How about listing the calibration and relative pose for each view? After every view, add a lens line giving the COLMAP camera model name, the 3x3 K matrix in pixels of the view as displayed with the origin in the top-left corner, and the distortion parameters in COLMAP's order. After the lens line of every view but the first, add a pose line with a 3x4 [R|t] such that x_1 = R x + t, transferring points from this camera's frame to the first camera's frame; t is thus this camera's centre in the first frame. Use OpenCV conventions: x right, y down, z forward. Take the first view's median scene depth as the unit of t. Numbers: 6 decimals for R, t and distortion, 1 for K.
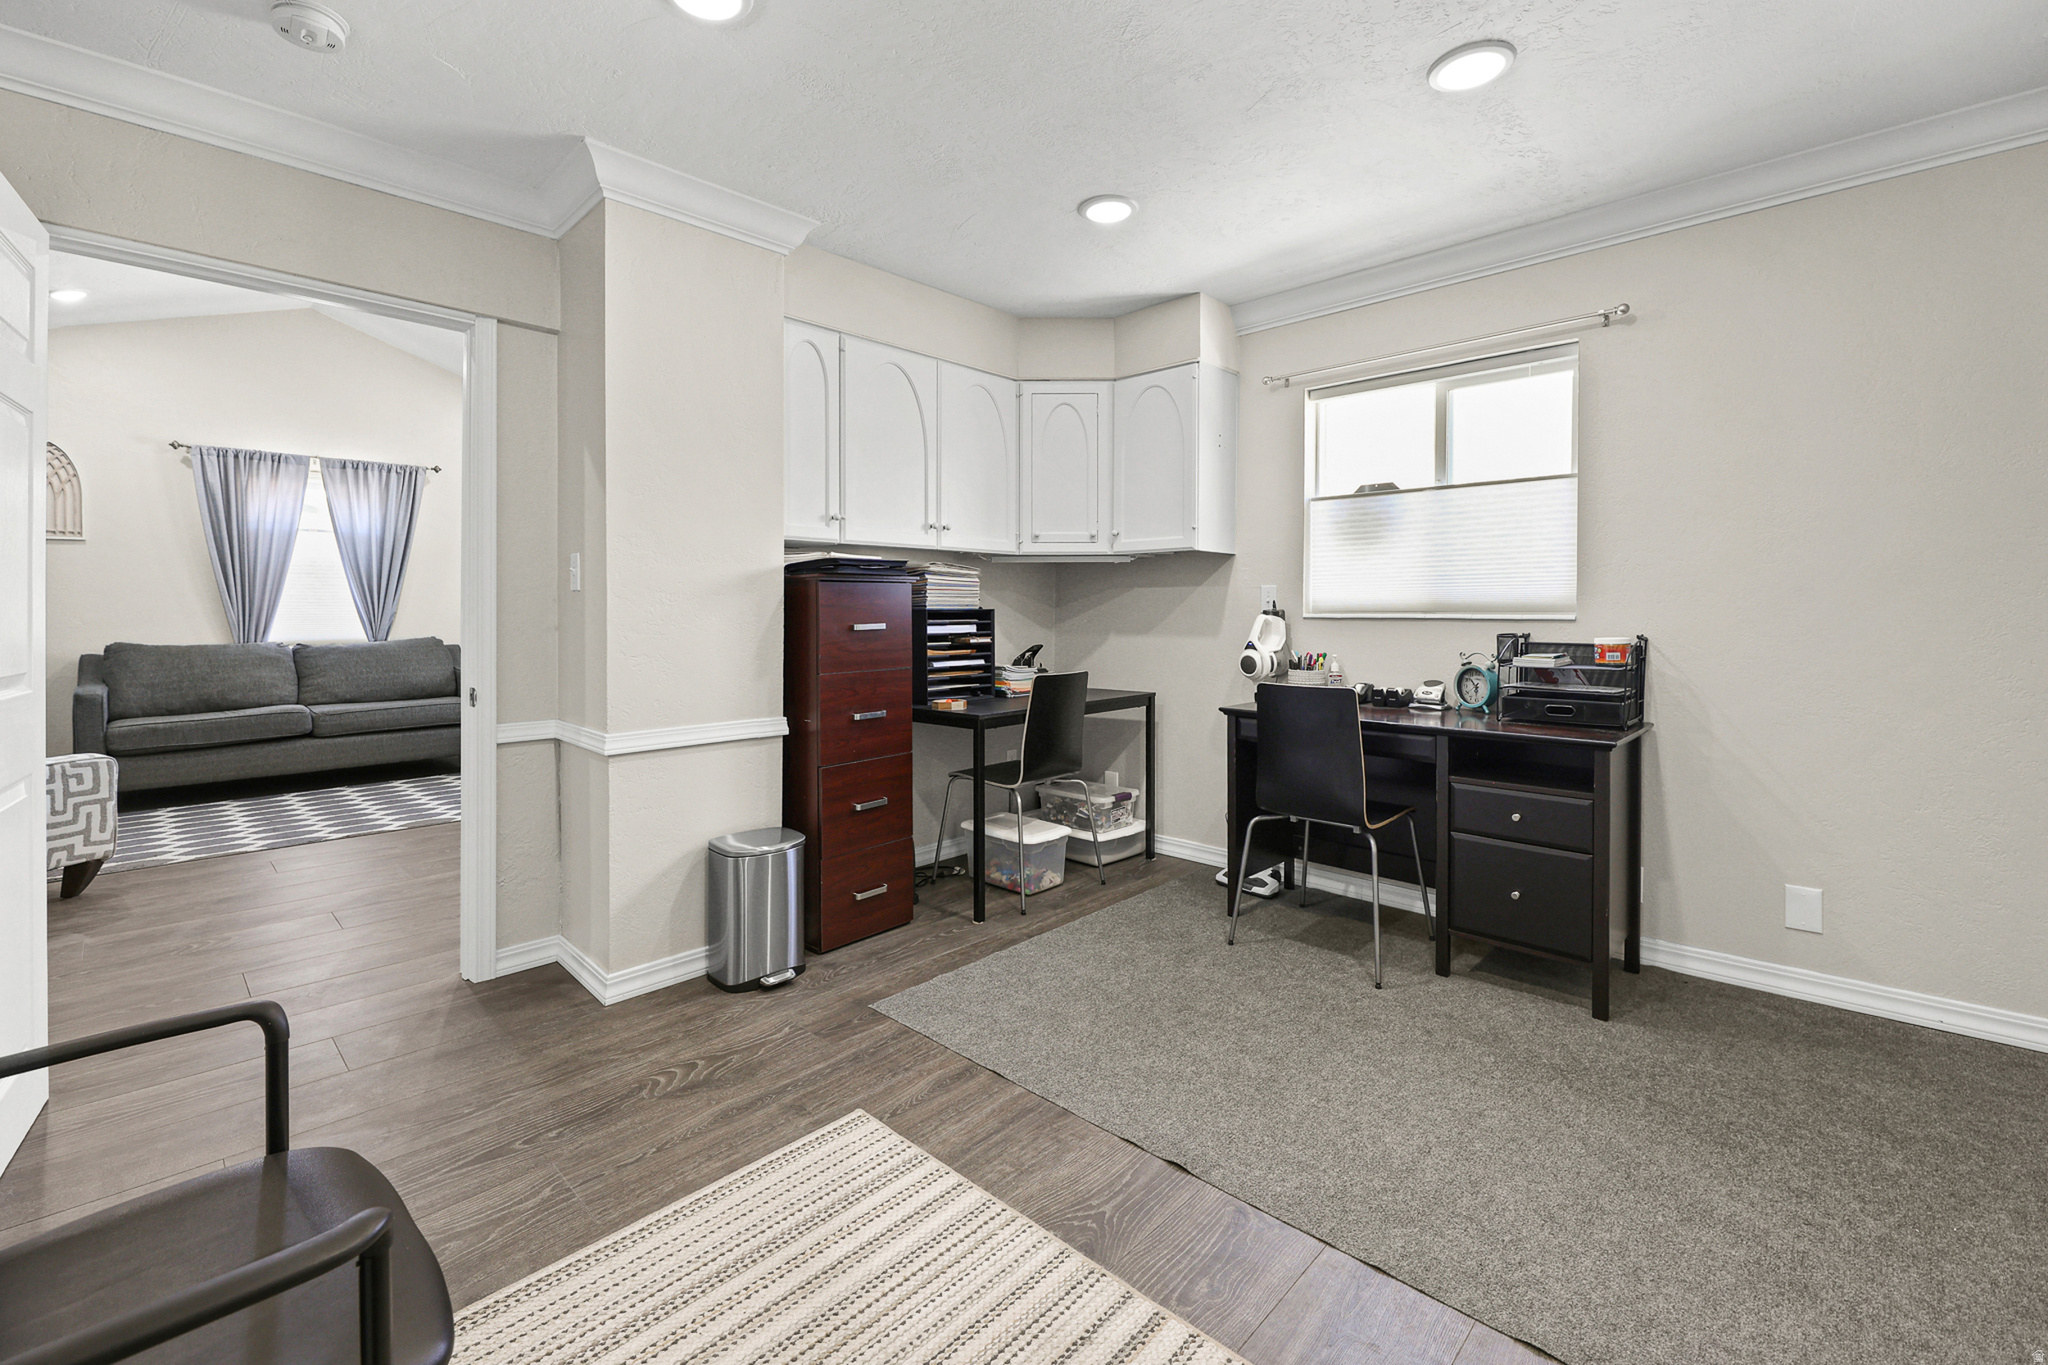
lens RADIAL K [[866.7, 0, 1019.2], [0, 866.7, 618.2], [0, 0, 1]] dist [-0.000634, -0.000286]
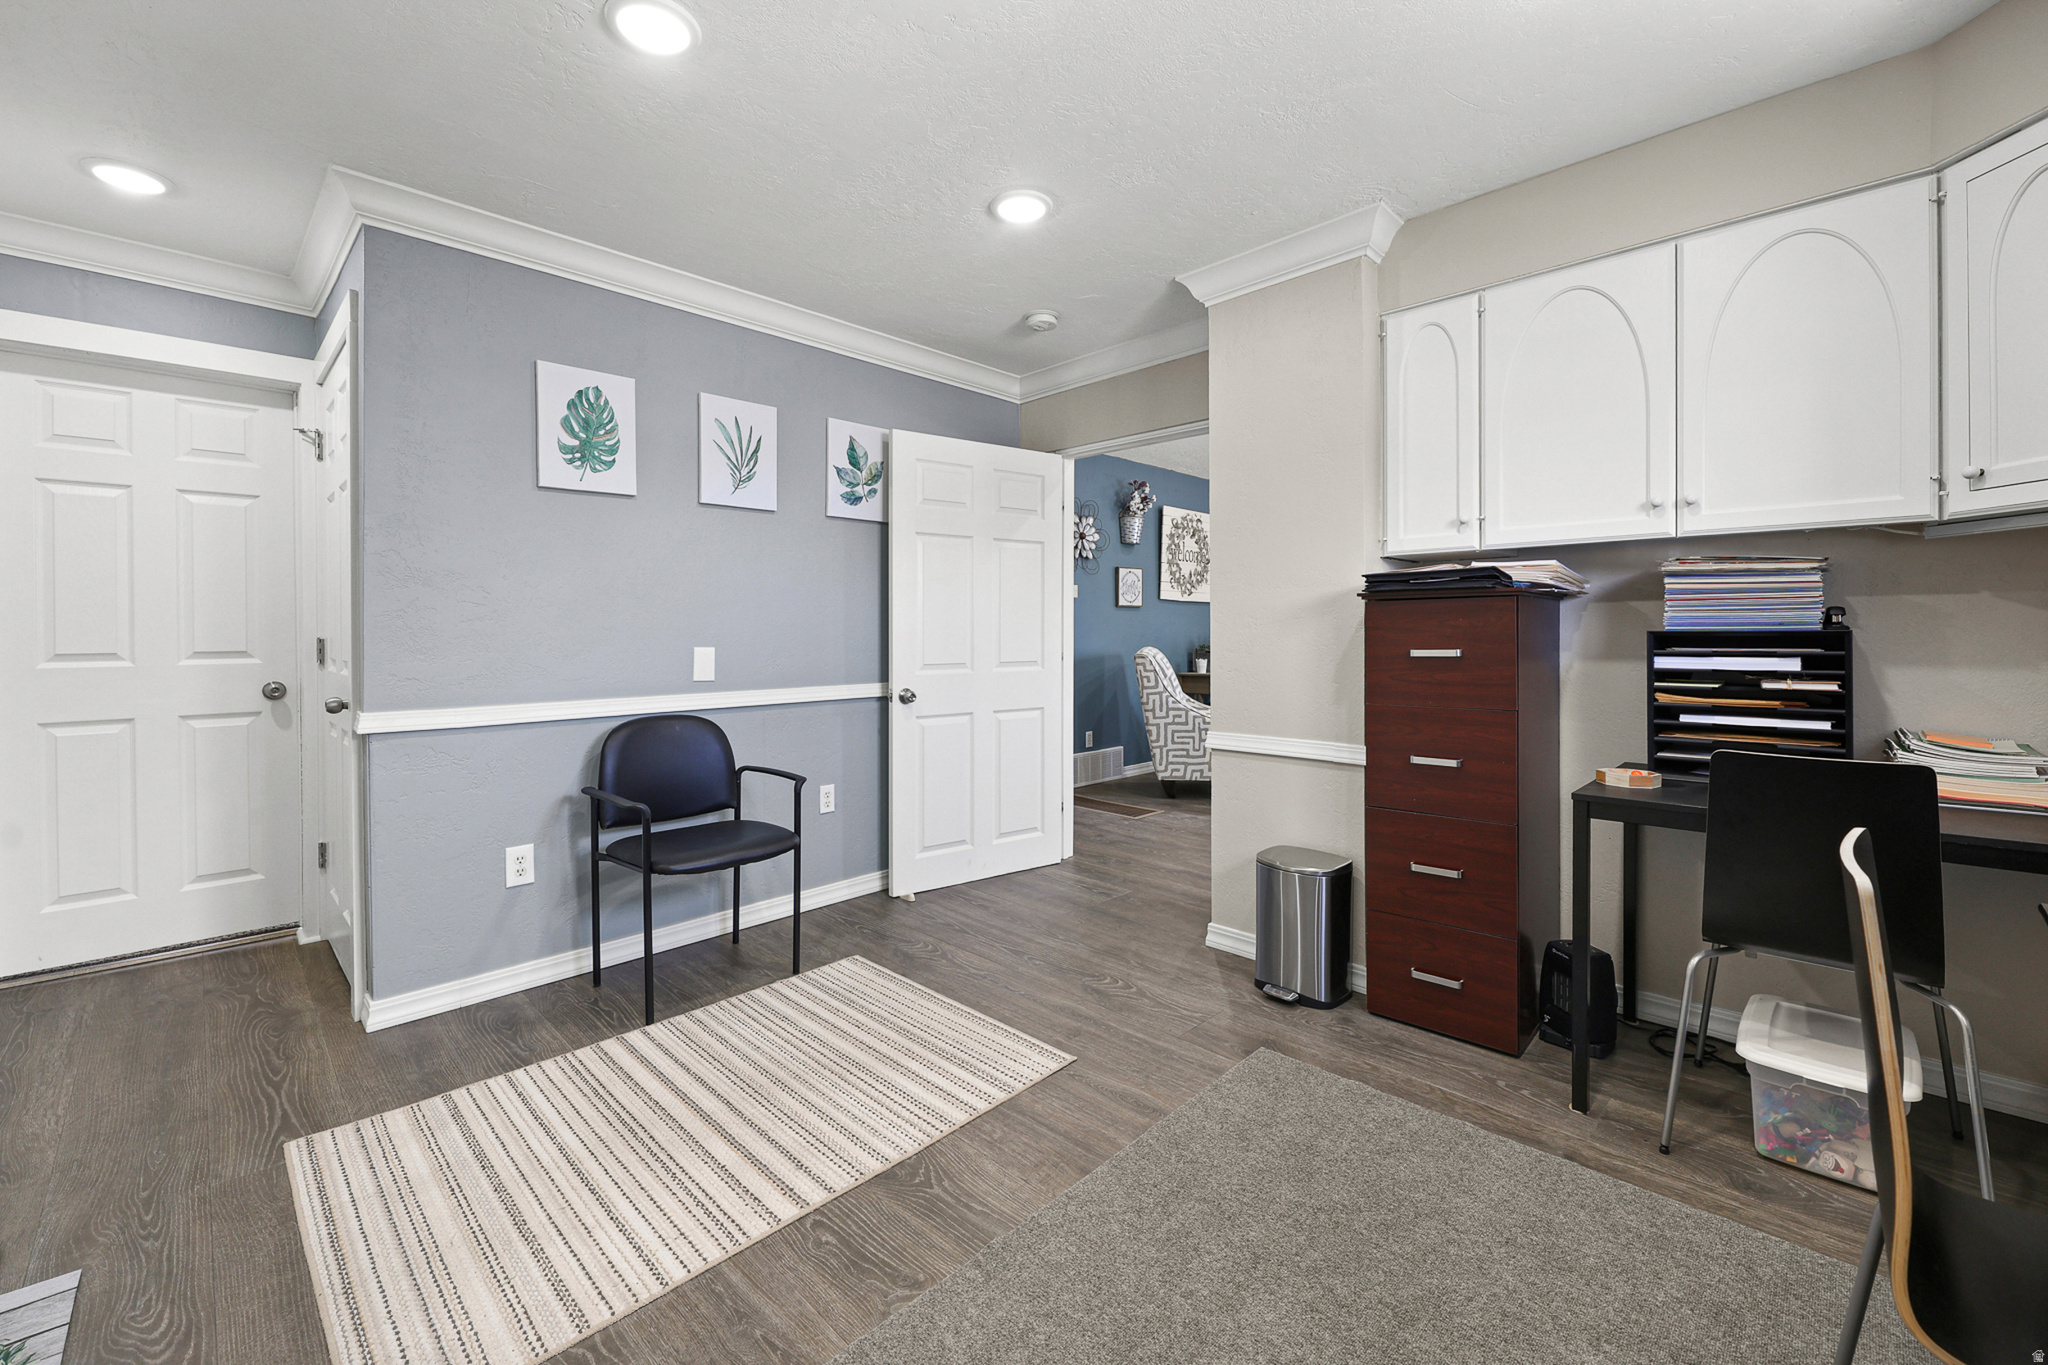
lens RADIAL K [[860.1, 0, 1016.2], [0, 860.1, 628.9], [0, 0, 1]] dist [-0.002114, -0.000430]
pose [[-0.032935, -0.000466, -0.999457, 0.572687], [-0.005361, 0.999986, -0.000290, -0.009215], [0.999443, 0.005348, -0.032937, 0.553927]]
